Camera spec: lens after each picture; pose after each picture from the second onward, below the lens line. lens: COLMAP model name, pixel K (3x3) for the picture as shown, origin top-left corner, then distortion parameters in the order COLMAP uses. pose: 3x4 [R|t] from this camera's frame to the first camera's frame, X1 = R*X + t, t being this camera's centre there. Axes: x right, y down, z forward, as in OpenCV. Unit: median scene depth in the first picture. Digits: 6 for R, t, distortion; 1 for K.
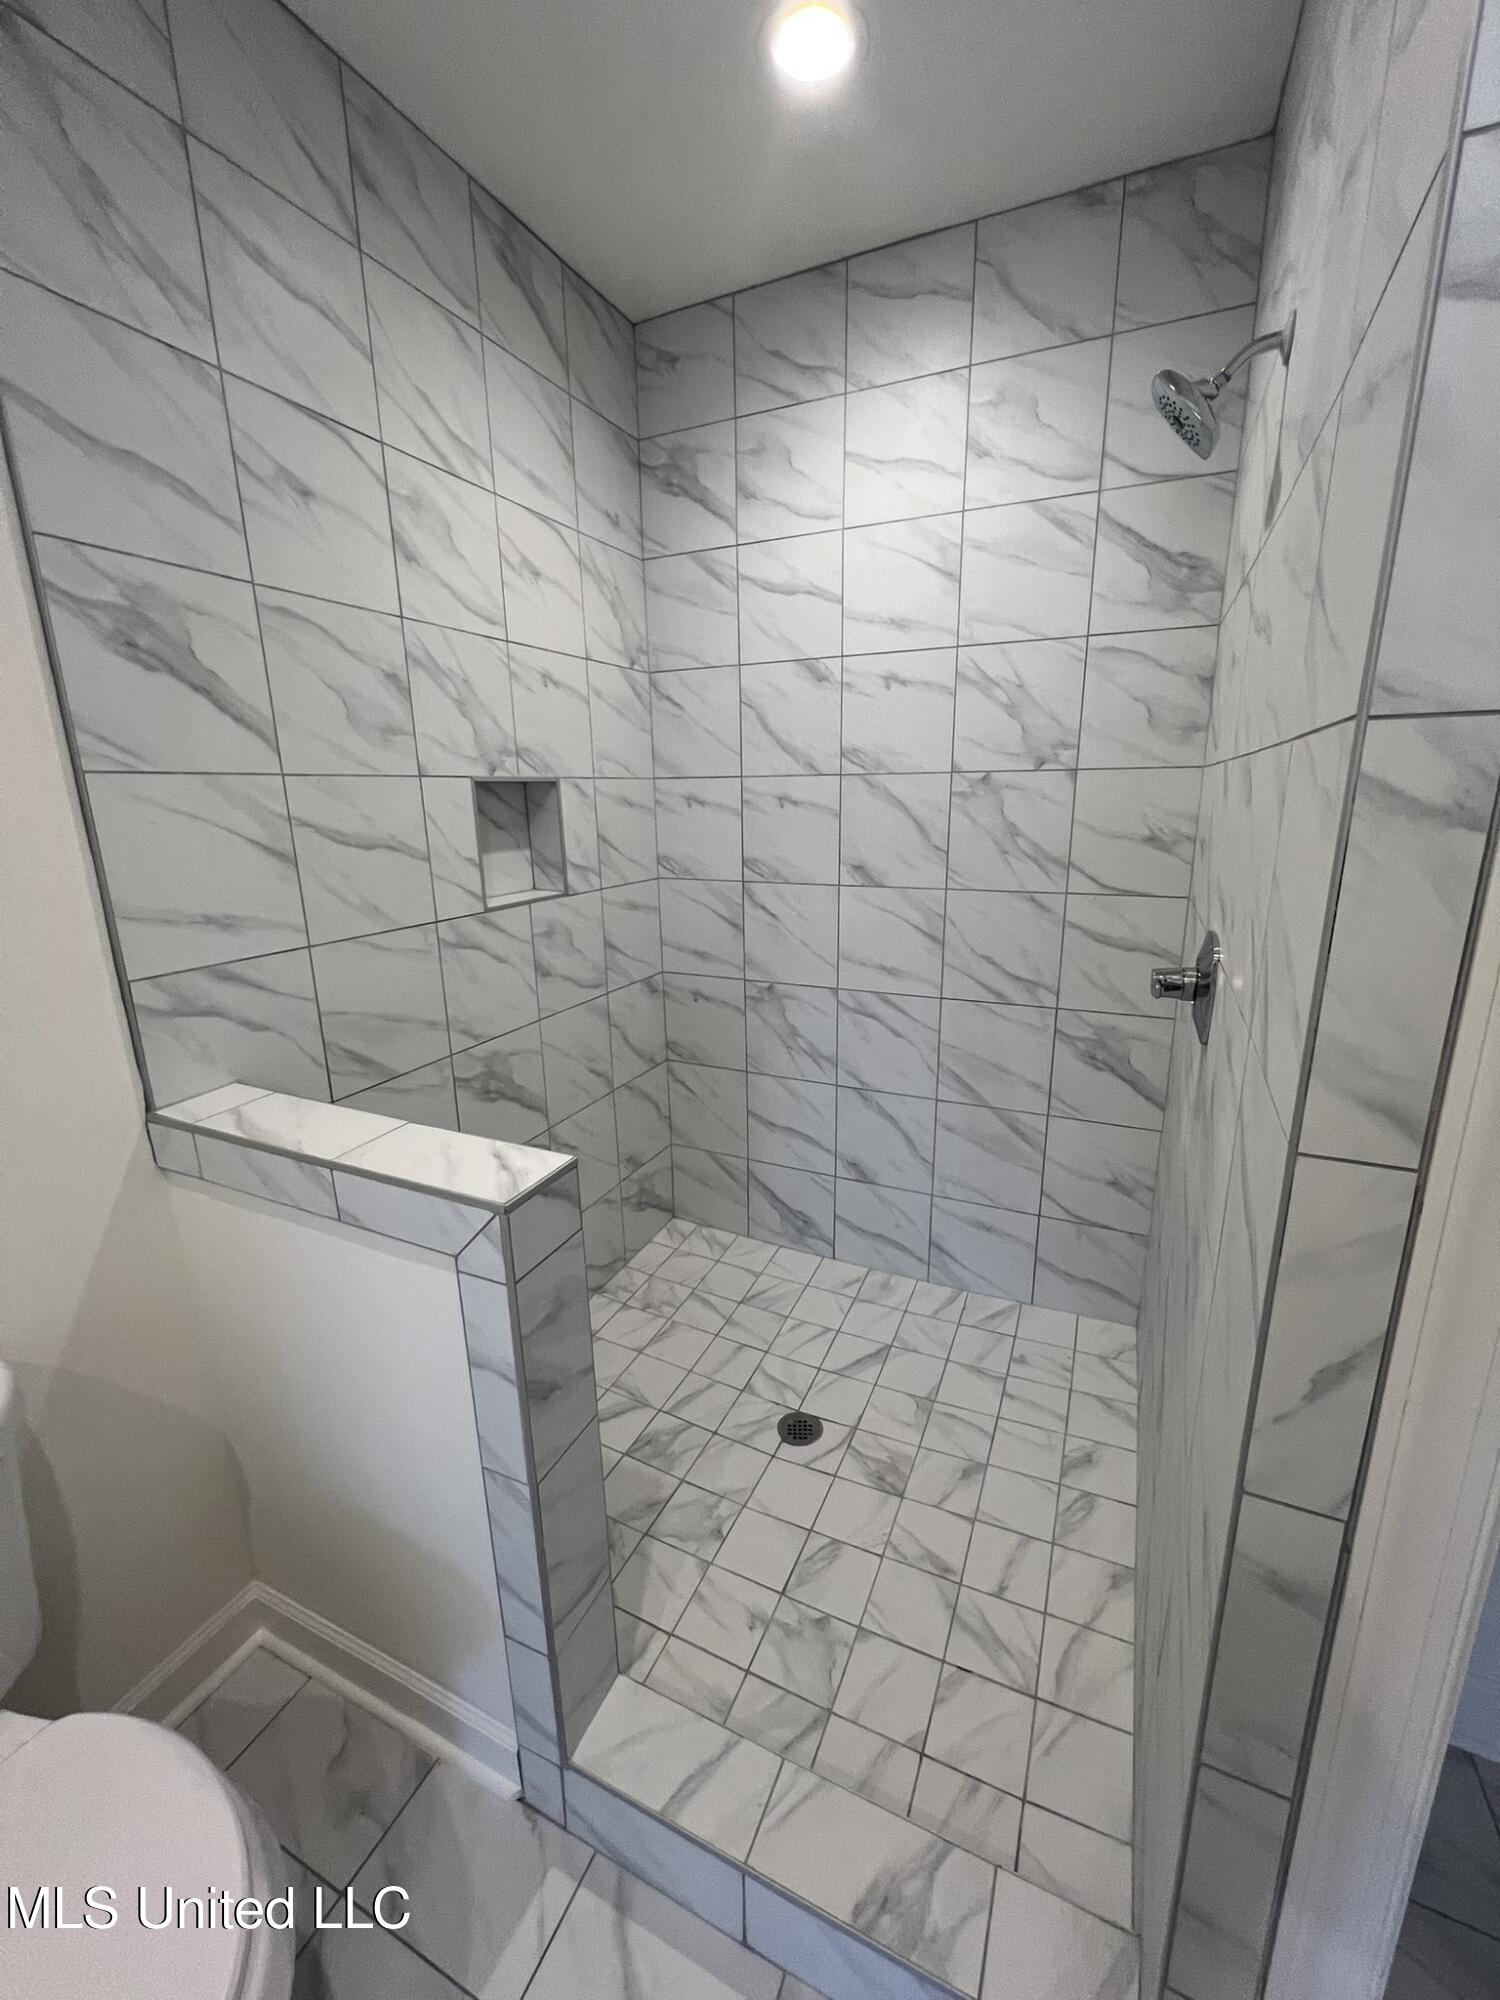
lens RADIAL K [[798.5, 0, 758.6], [0, 798.5, 993.5], [0, 0, 1]] dist [-0.003302, 0.000695]
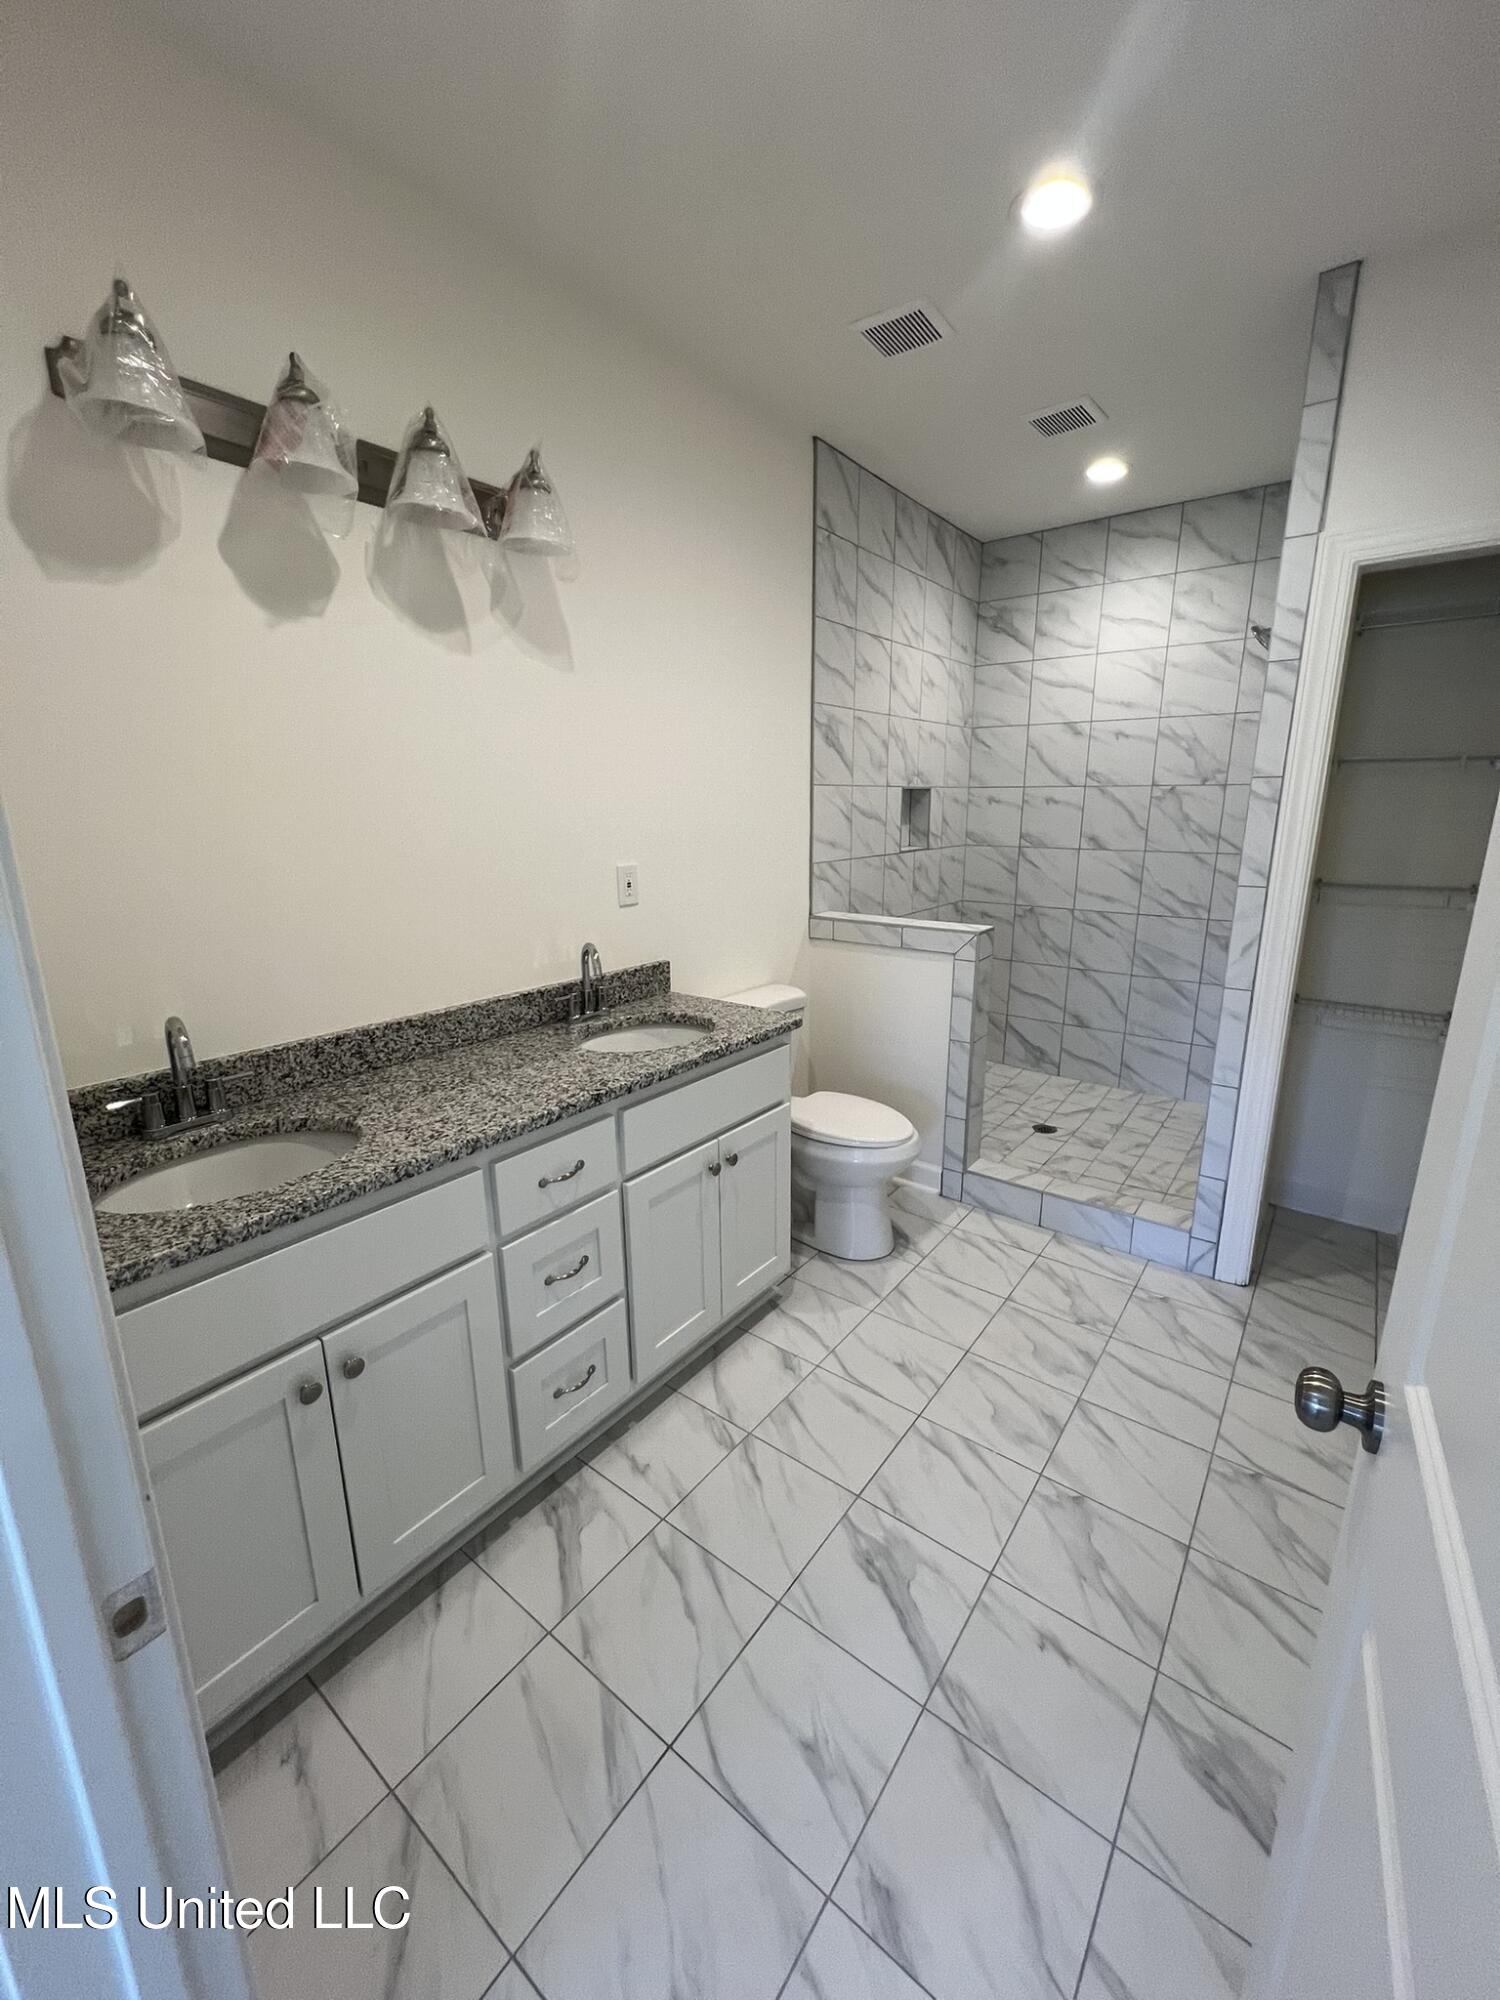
lens RADIAL K [[798.5, 0, 758.6], [0, 798.5, 993.5], [0, 0, 1]] dist [-0.003302, 0.000695]
pose [[0.975762, 0.061420, -0.210038, -0.220673], [-0.062889, 0.998020, -0.000314, 0.250577], [0.209603, 0.013515, 0.977693, -0.951082]]
